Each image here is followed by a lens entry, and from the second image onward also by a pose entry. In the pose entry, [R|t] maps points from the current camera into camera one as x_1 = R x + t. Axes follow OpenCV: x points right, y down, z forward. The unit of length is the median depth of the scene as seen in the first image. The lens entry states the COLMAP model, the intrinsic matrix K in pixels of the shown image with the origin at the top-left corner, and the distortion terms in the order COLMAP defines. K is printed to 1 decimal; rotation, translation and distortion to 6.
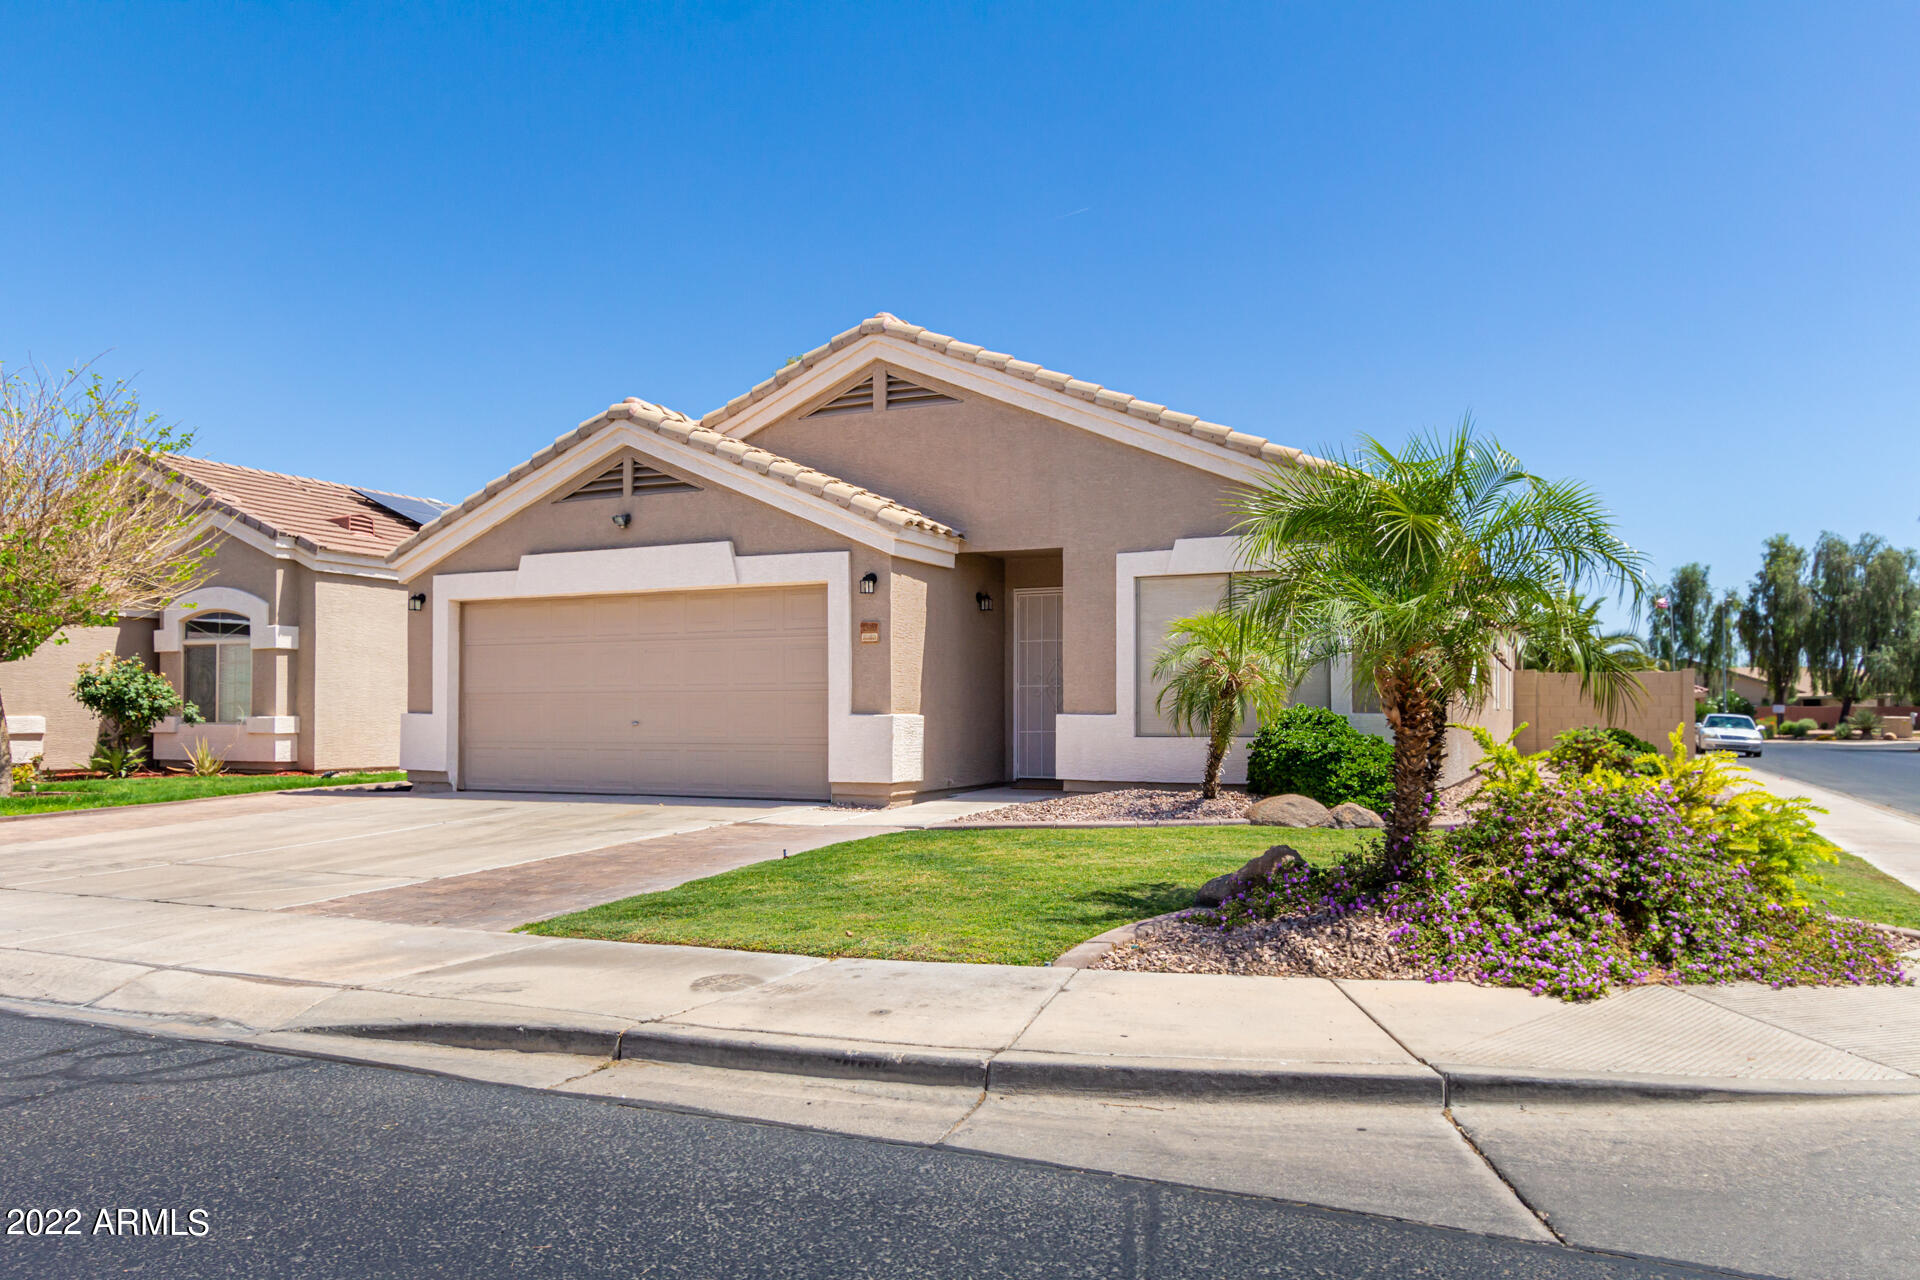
lens RADIAL K [[1372.8, 0, 965.2], [0, 1372.8, 652.2], [0, 0, 1]] dist [0.009173, 0.001574]
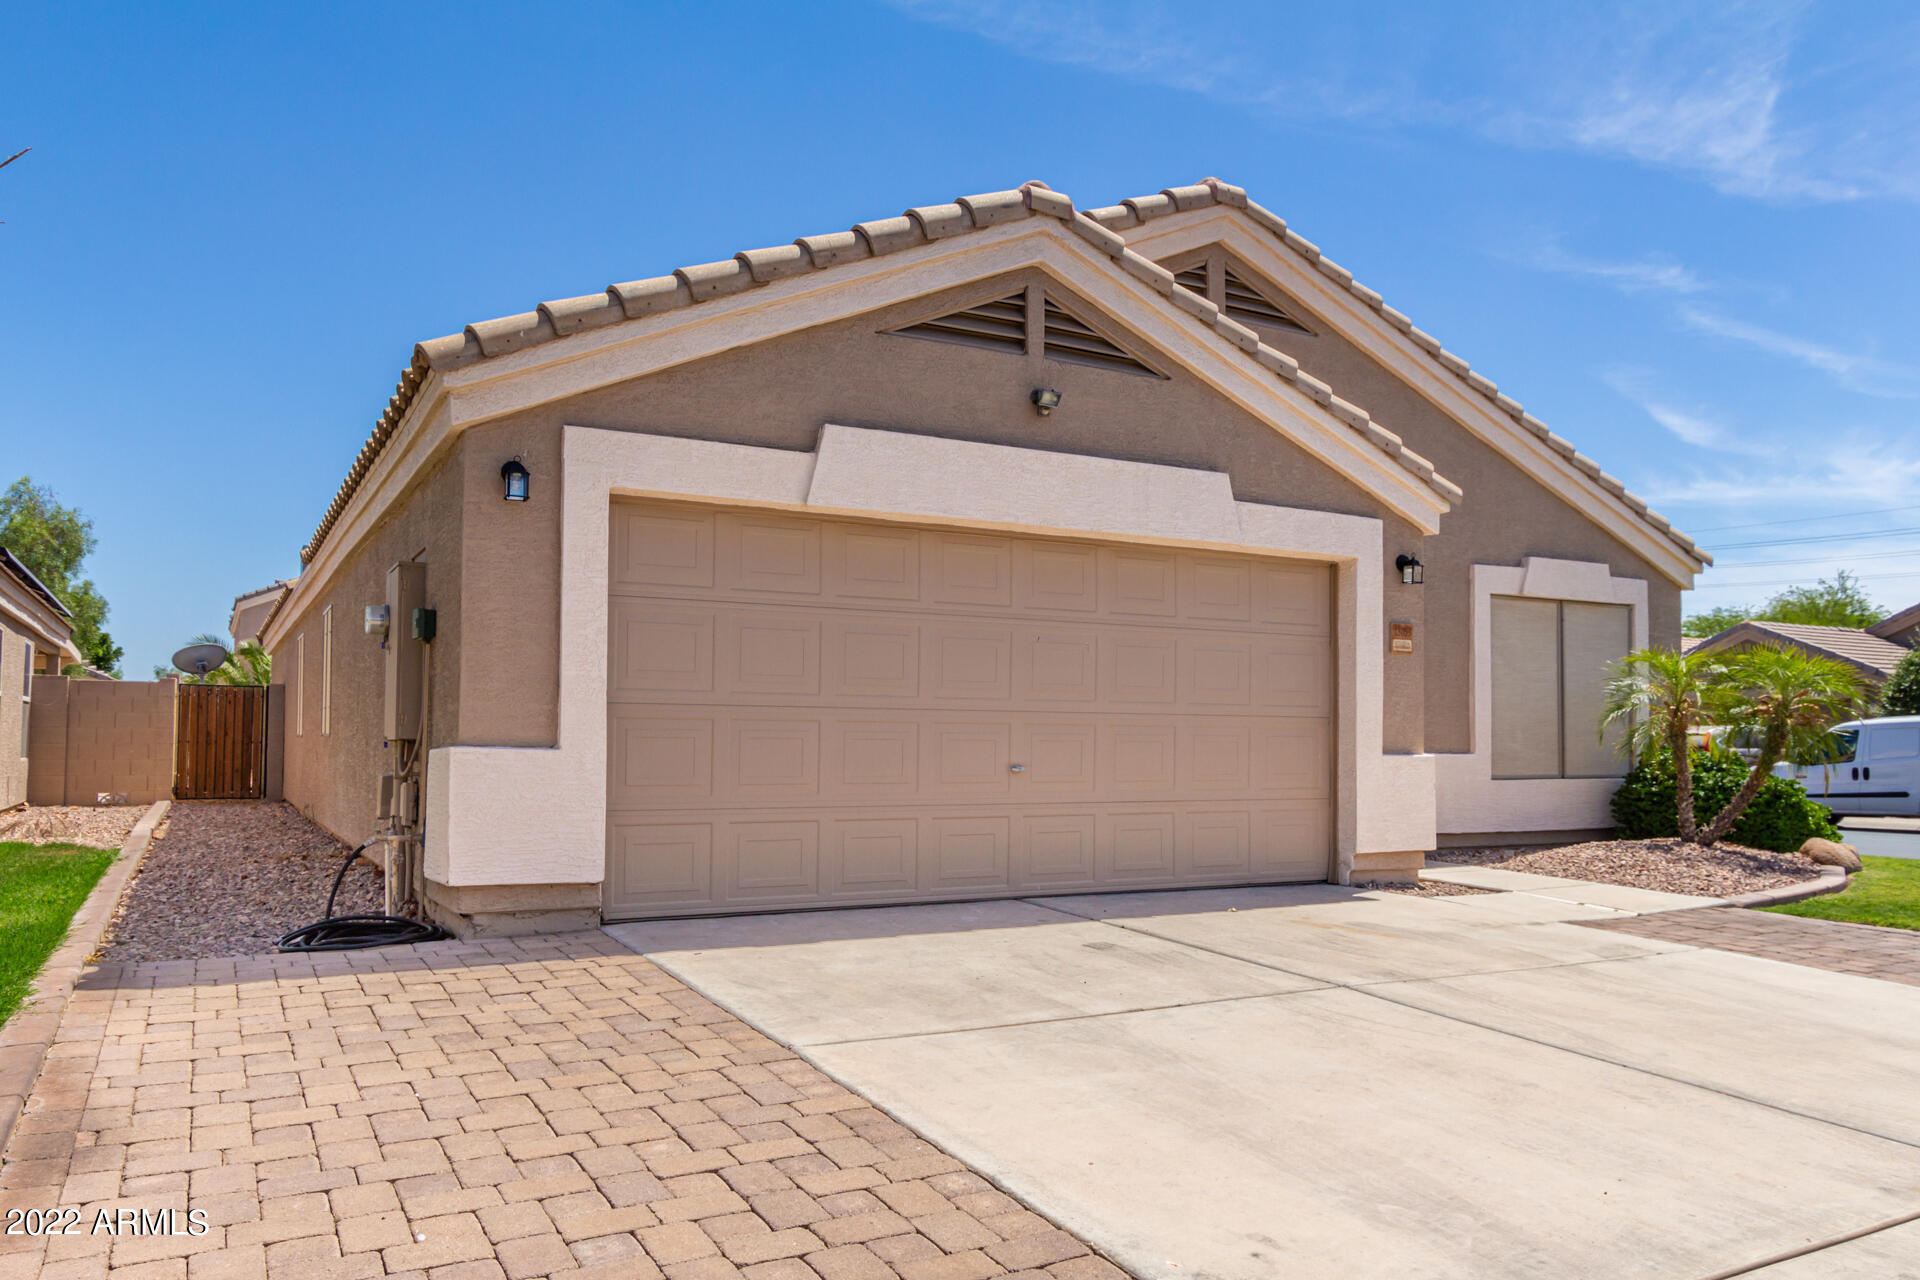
lens RADIAL K [[1372.8, 0, 958.6], [0, 1372.8, 649.5], [0, 0, 1]] dist [0.009173, 0.001574]
pose [[0.593279, 0.057640, 0.802931, -0.711497], [-0.049716, 0.998153, -0.034920, 0.025007], [-0.803460, -0.019201, 0.595048, 0.704017]]
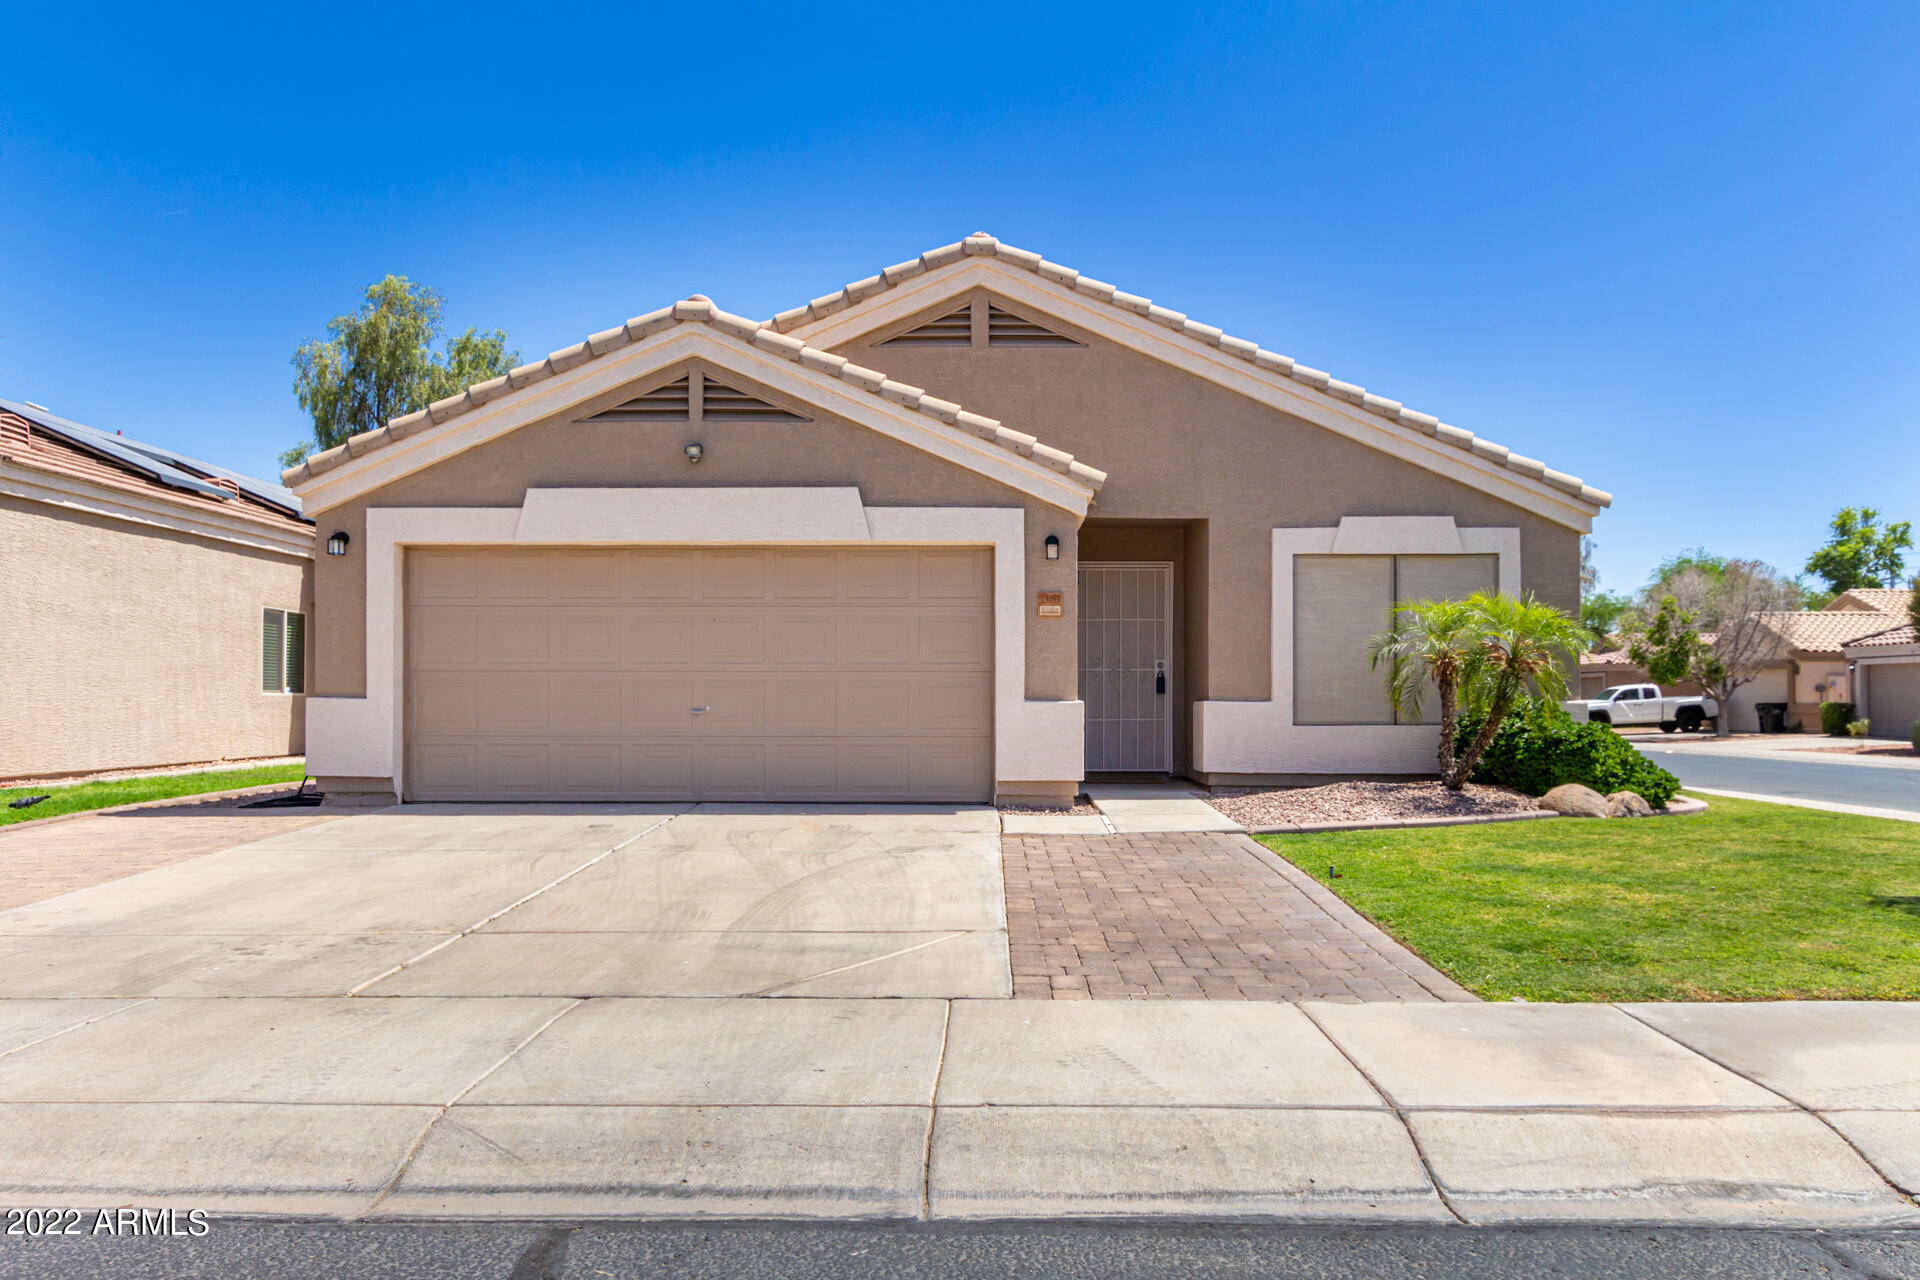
lens RADIAL K [[1372.8, 0, 963.9], [0, 1372.8, 658.0], [0, 0, 1]] dist [0.009173, 0.001574]
pose [[0.909060, 0.015210, 0.416388, -0.436797], [-0.021255, 0.999725, 0.009886, 0.010489], [-0.416123, -0.017838, 0.909133, 0.226642]]
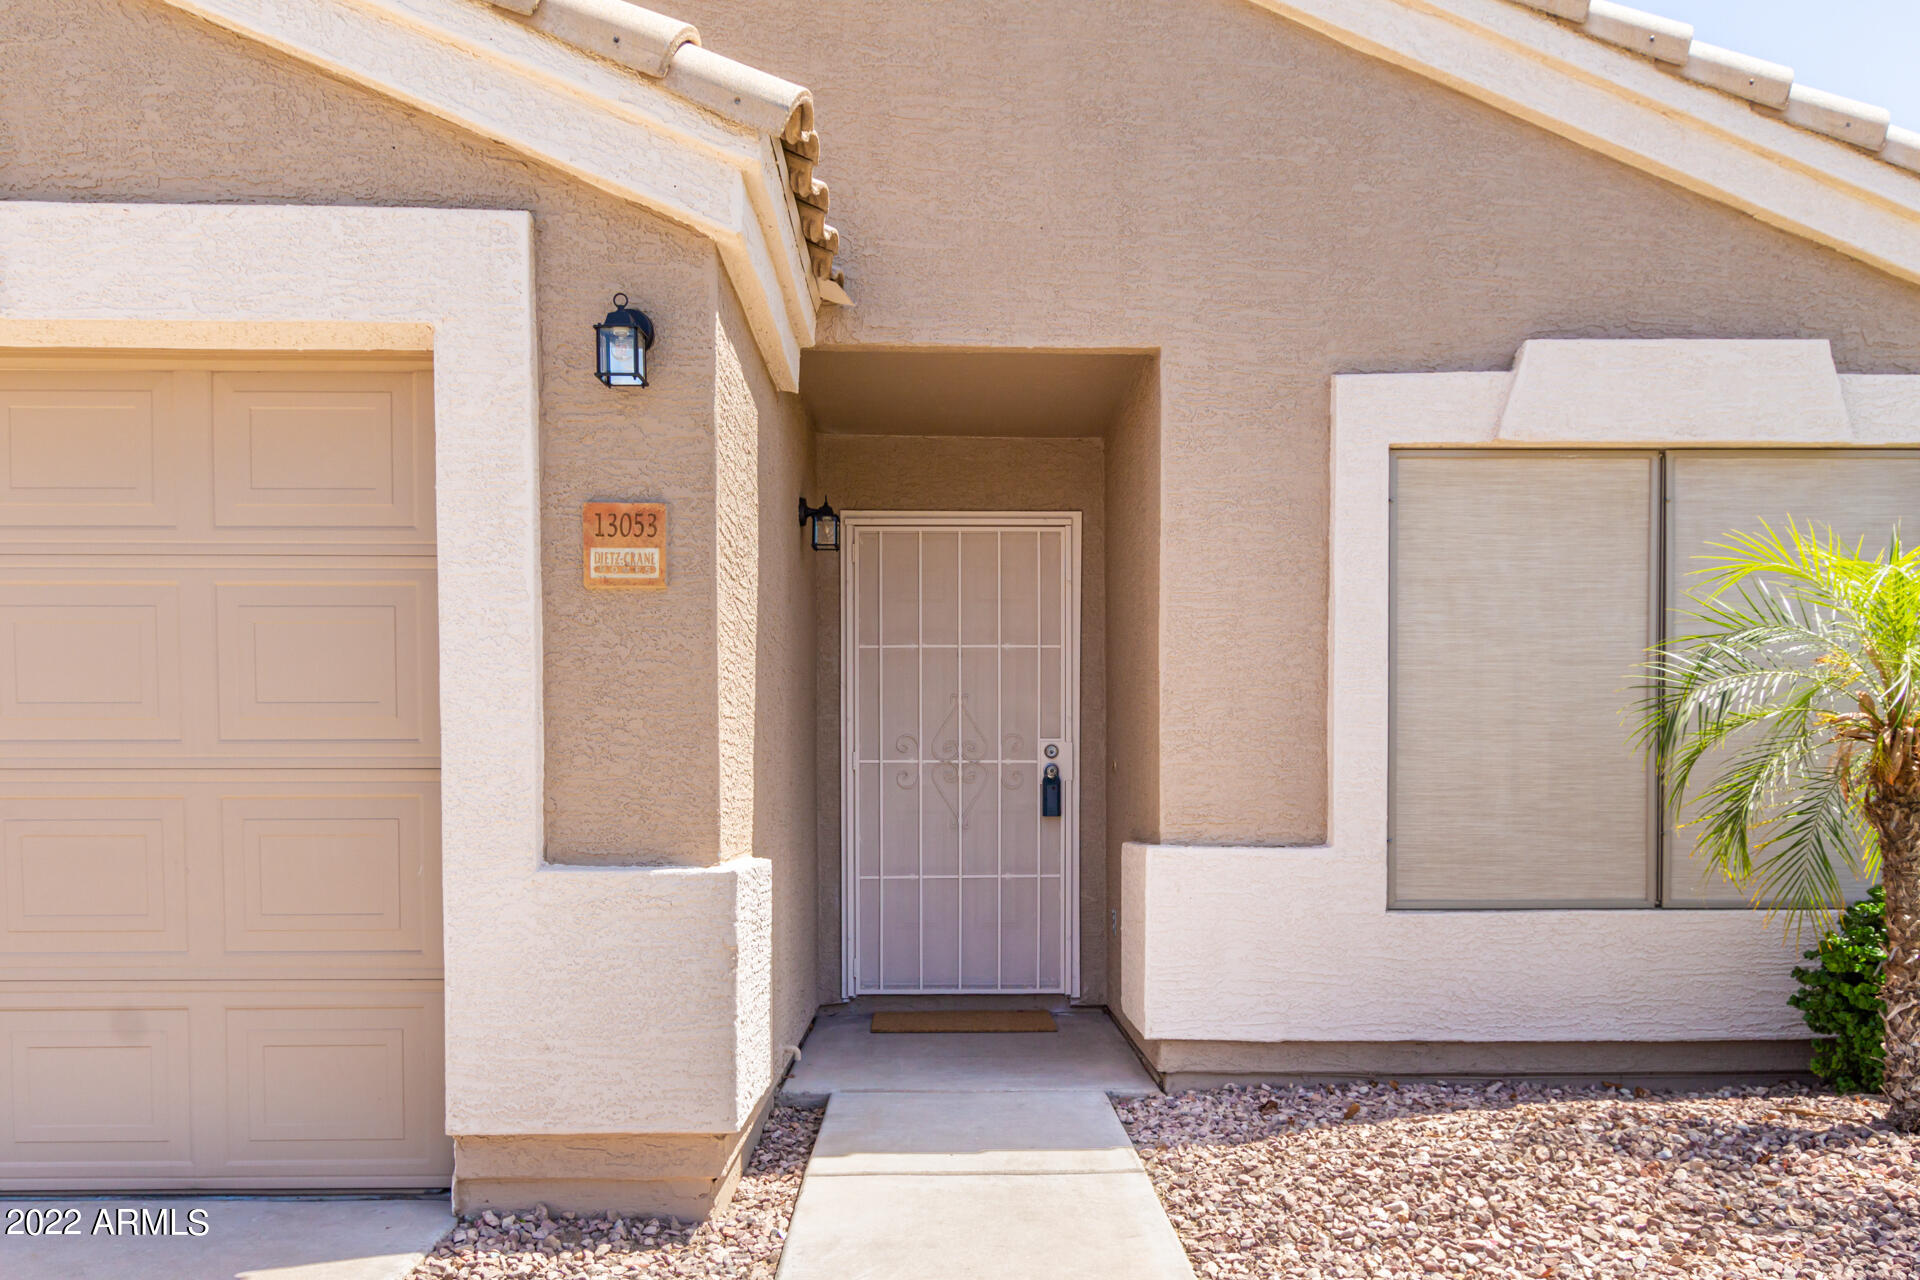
lens RADIAL K [[1372.8, 0, 959.2], [0, 1372.8, 796.3], [0, 0, 1]] dist [0.009173, 0.001574]
pose [[0.898652, -0.001410, 0.438661, -0.115406], [-0.019336, 0.998896, 0.042823, 0.018557], [-0.438236, -0.046965, 0.897632, 0.686016]]
